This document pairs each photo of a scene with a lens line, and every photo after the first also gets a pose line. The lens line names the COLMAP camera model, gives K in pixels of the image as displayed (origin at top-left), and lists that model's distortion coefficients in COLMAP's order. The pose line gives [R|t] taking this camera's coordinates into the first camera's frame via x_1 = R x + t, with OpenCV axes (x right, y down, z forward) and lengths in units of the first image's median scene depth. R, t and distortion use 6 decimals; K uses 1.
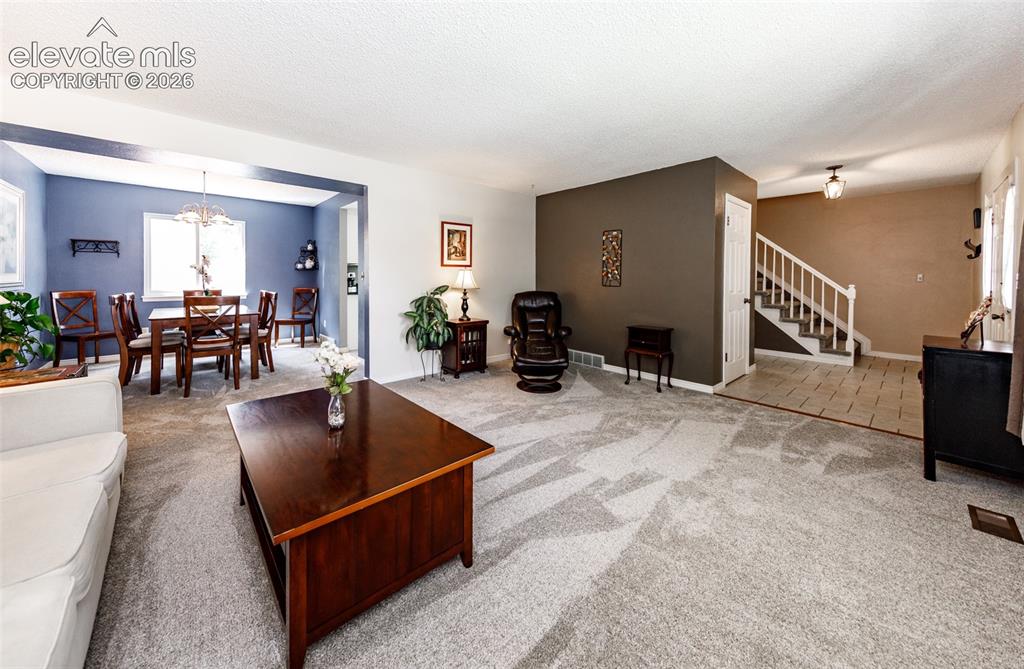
lens RADIAL K [[363.6, 0, 506.5], [0, 363.6, 284.3], [0, 0, 1]] dist [-0.000409, -0.000085]
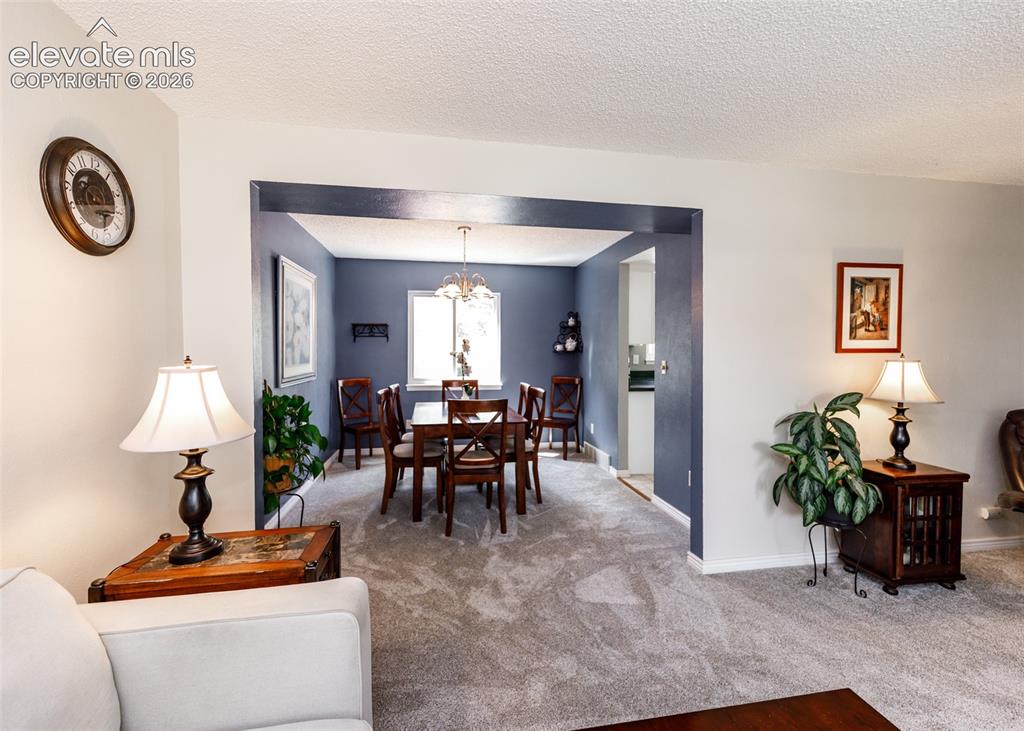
lens RADIAL K [[446.2, 0, 513.5], [0, 446.2, 358.1], [0, 0, 1]] dist [0.010290, -0.001820]
pose [[0.849649, 0.005652, -0.527319, -0.232515], [-0.009987, 0.999936, -0.005374, -0.033937], [0.527255, 0.009832, 0.849650, 0.239229]]
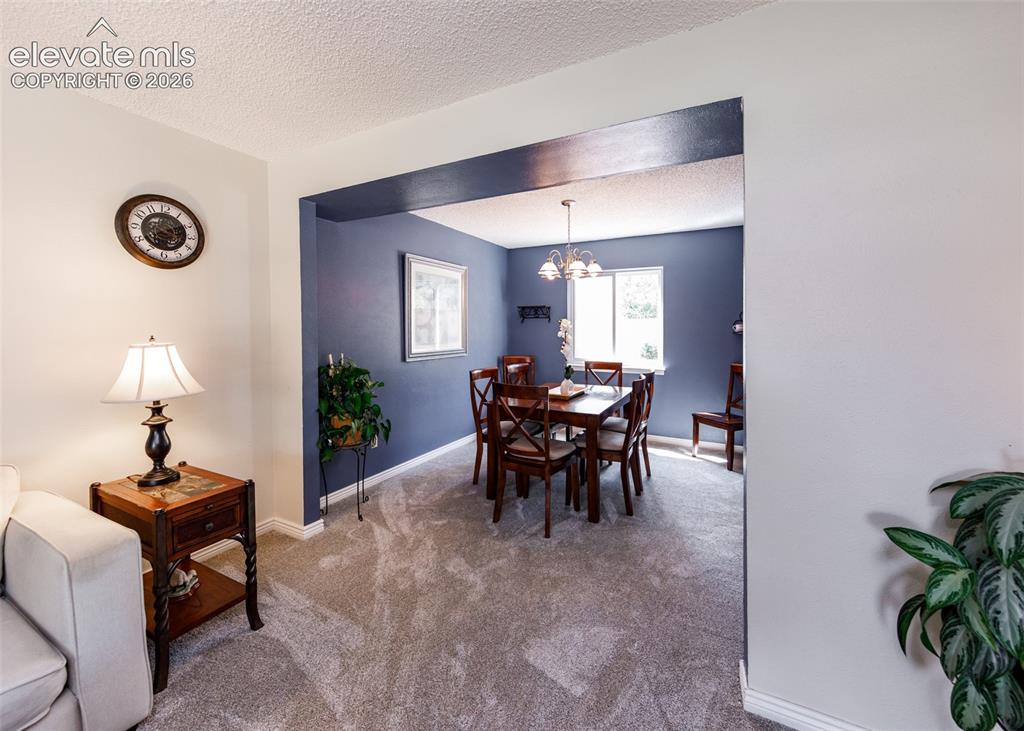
lens RADIAL K [[411.0, 0, 509.2], [0, 411.0, 334.3], [0, 0, 1]] dist [0.003699, -0.000174]
pose [[0.346431, 0.007659, -0.938044, -0.092765], [-0.022683, 0.999743, -0.000214, -0.044539], [0.937801, 0.021351, 0.346516, 0.585672]]
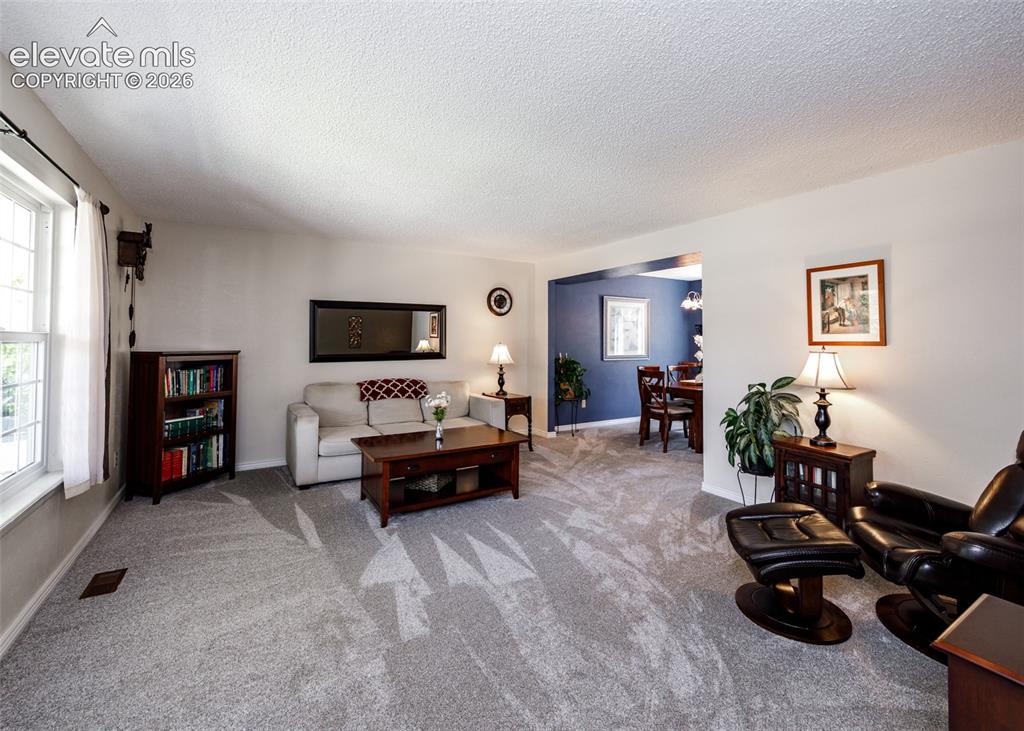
lens RADIAL K [[446.2, 0, 513.7], [0, 446.2, 331.2], [0, 0, 1]] dist [0.010290, -0.001820]
pose [[-0.189816, -0.029450, -0.981378, 0.629467], [-0.035638, 0.999098, -0.023088, -0.037824], [0.981173, 0.030592, -0.190694, 0.669826]]
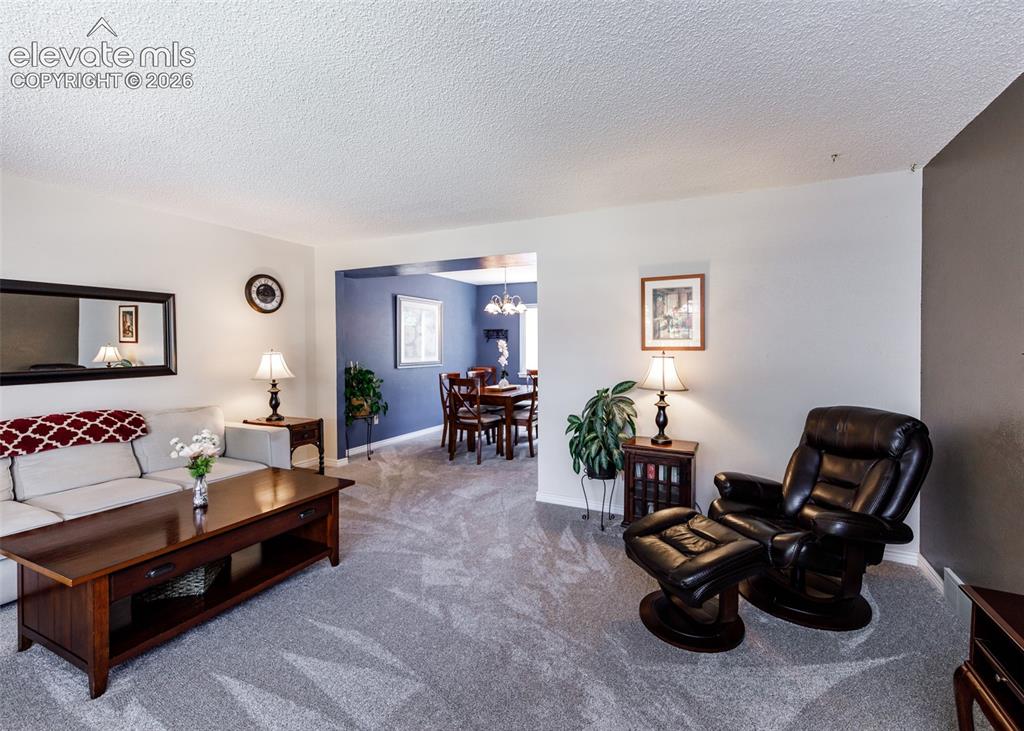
lens RADIAL K [[446.2, 0, 532.0], [0, 446.2, 356.2], [0, 0, 1]] dist [0.010290, -0.001820]
pose [[0.389057, 0.014533, -0.921099, 0.459370], [-0.024899, 0.999676, 0.005255, -0.038217], [0.920877, 0.020890, 0.389293, 0.527692]]
